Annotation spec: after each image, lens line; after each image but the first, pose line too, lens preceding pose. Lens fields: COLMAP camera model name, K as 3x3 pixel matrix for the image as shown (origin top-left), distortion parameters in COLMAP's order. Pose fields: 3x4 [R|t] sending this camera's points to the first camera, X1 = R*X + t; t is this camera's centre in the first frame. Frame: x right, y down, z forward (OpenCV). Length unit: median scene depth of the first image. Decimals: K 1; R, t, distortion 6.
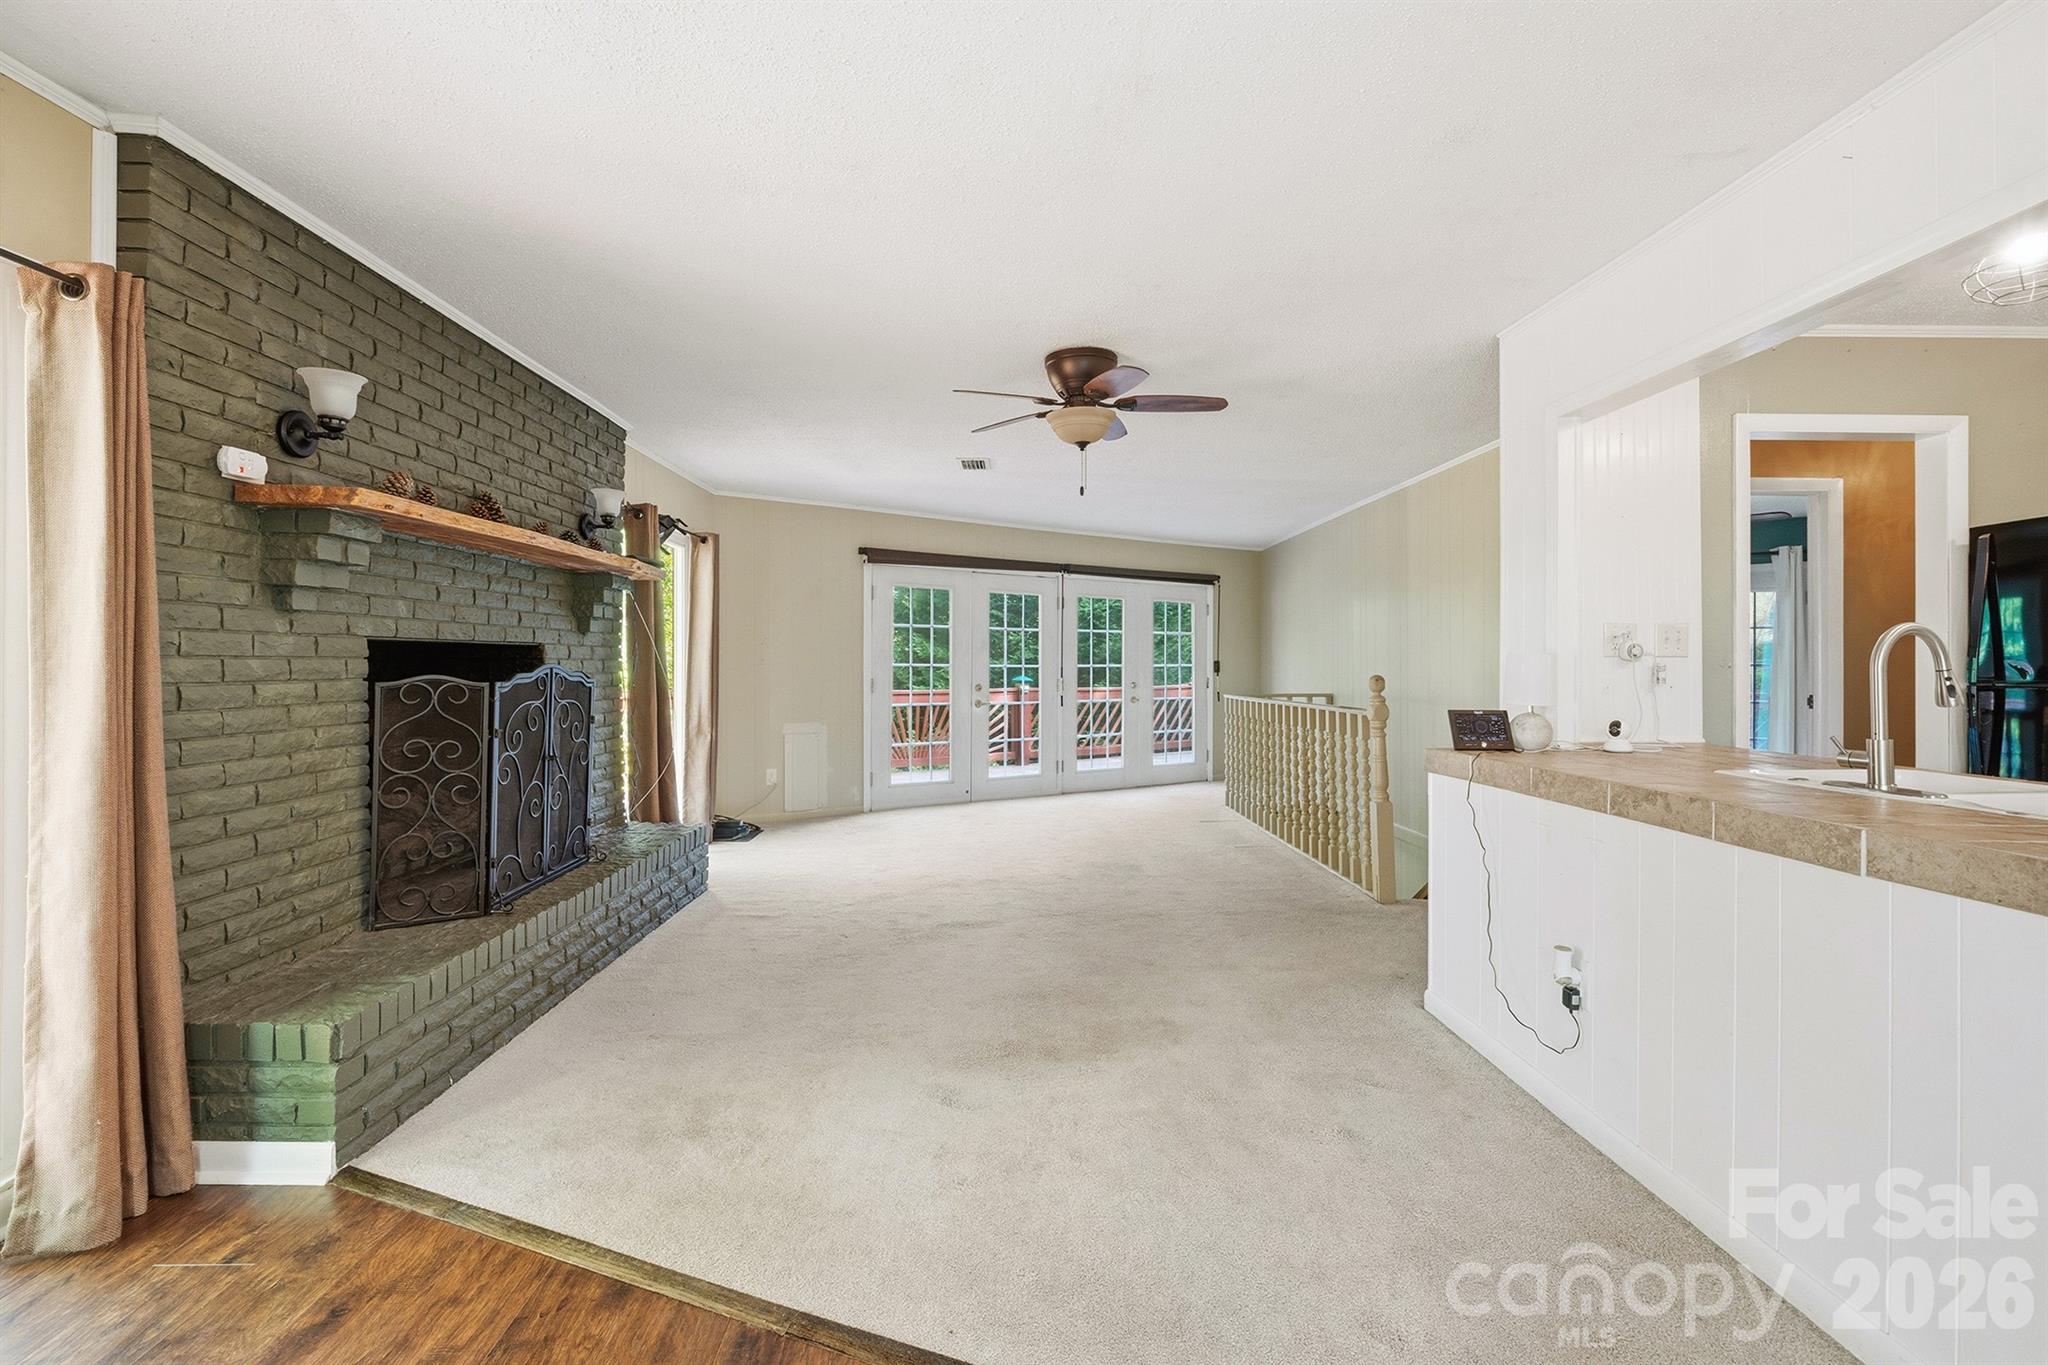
lens RADIAL K [[820.3, 0, 1034.5], [0, 820.3, 670.8], [0, 0, 1]] dist [-0.020755, 0.000686]
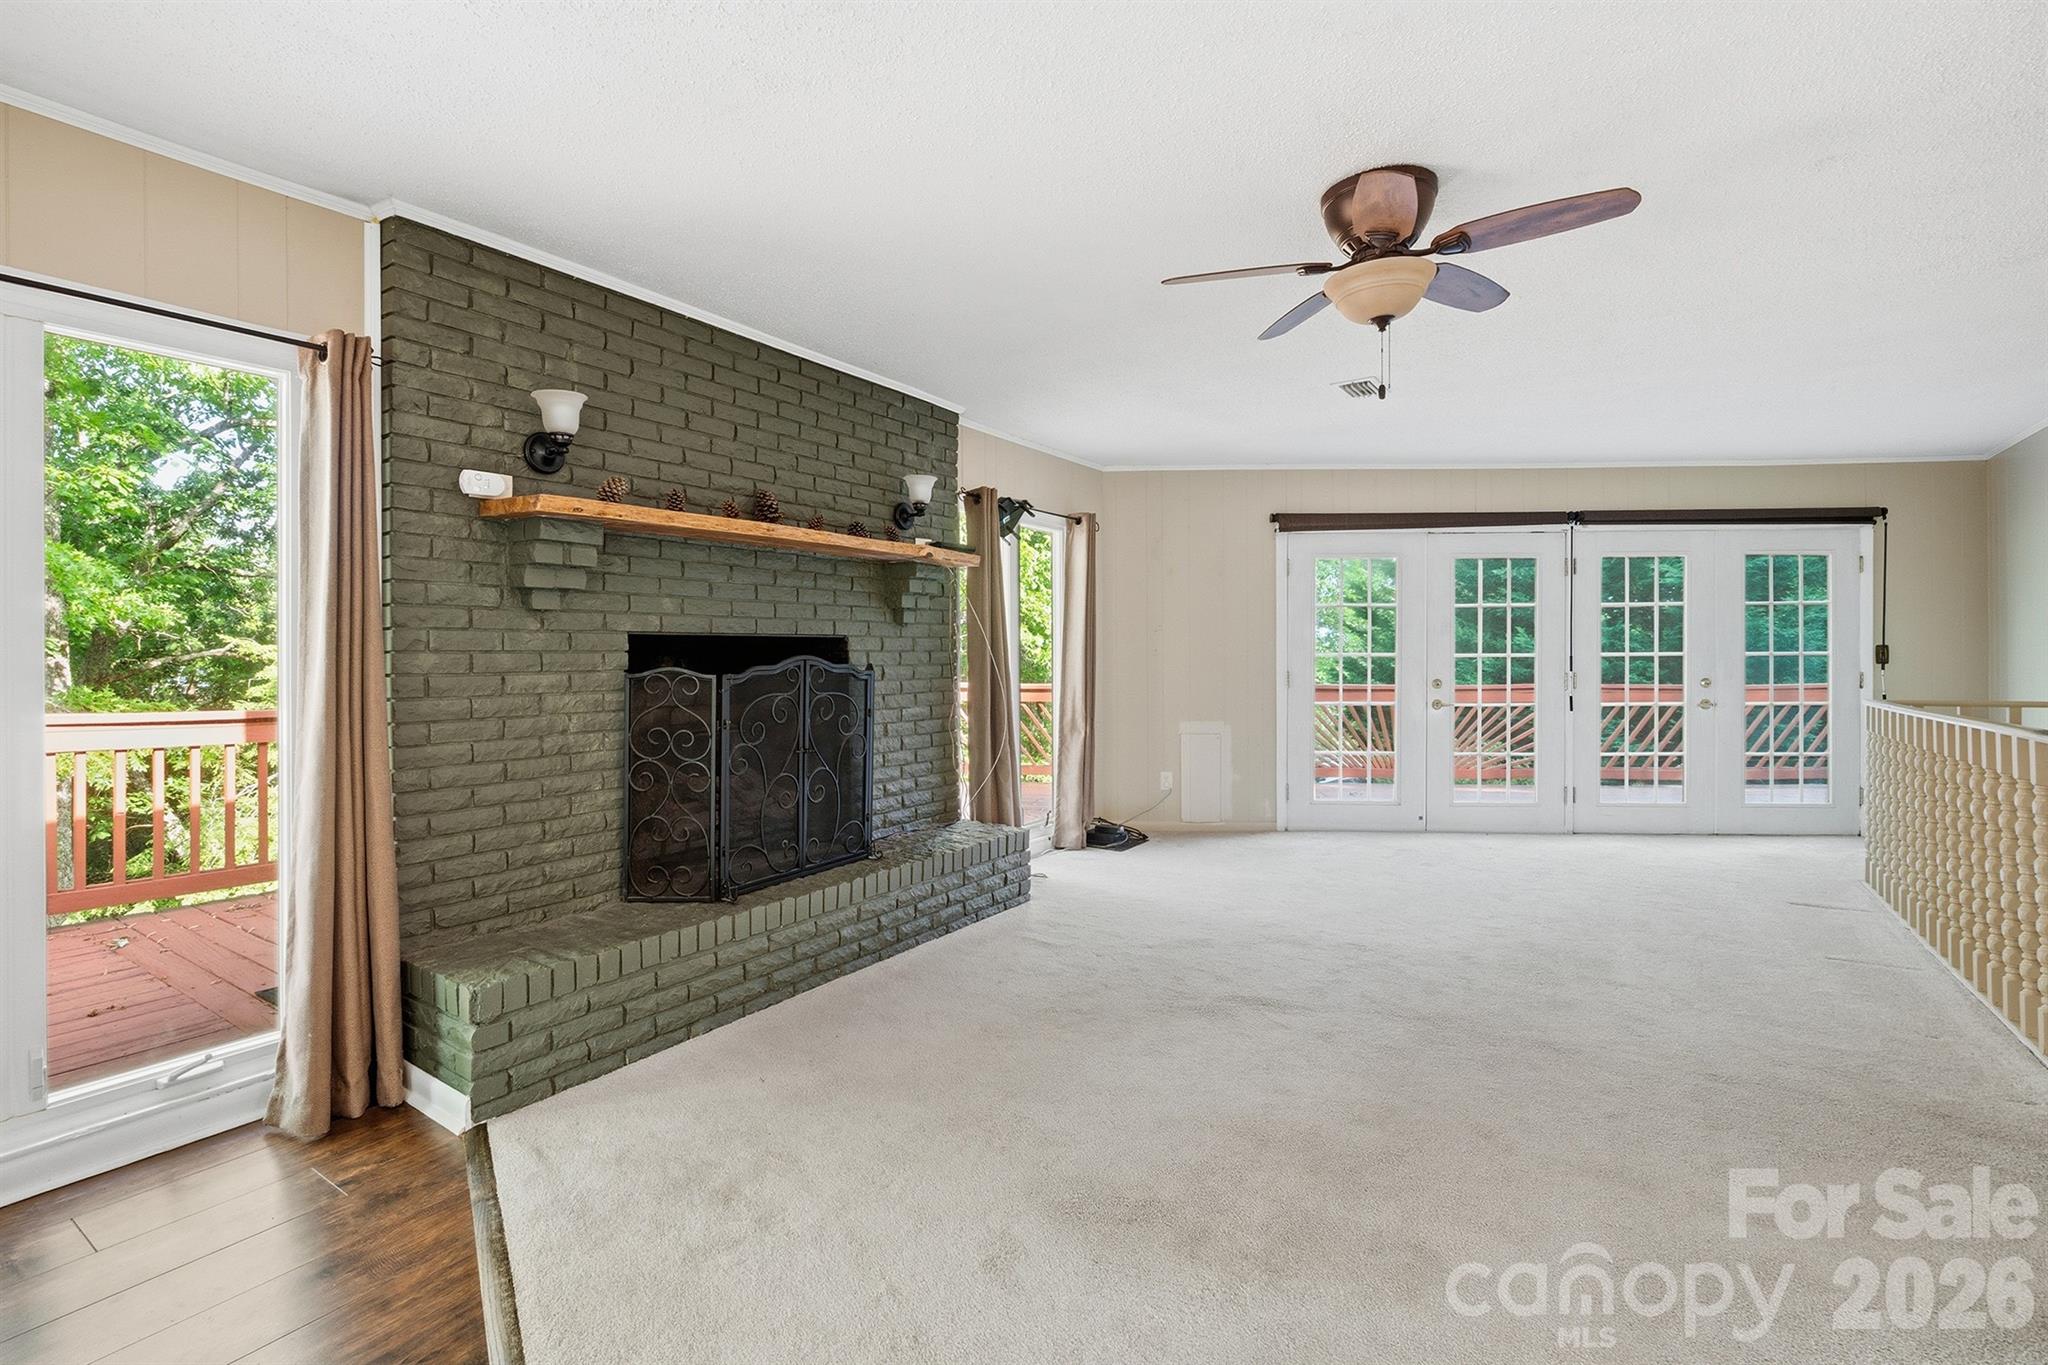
lens RADIAL K [[891.2, 0, 1058.8], [0, 891.2, 662.6], [0, 0, 1]] dist [-0.007661, -0.003308]
pose [[0.821561, 0.000545, -0.570120, 0.274257], [0.000456, 0.999999, 0.001612, -0.002048], [0.570120, -0.001584, 0.821560, 0.277866]]
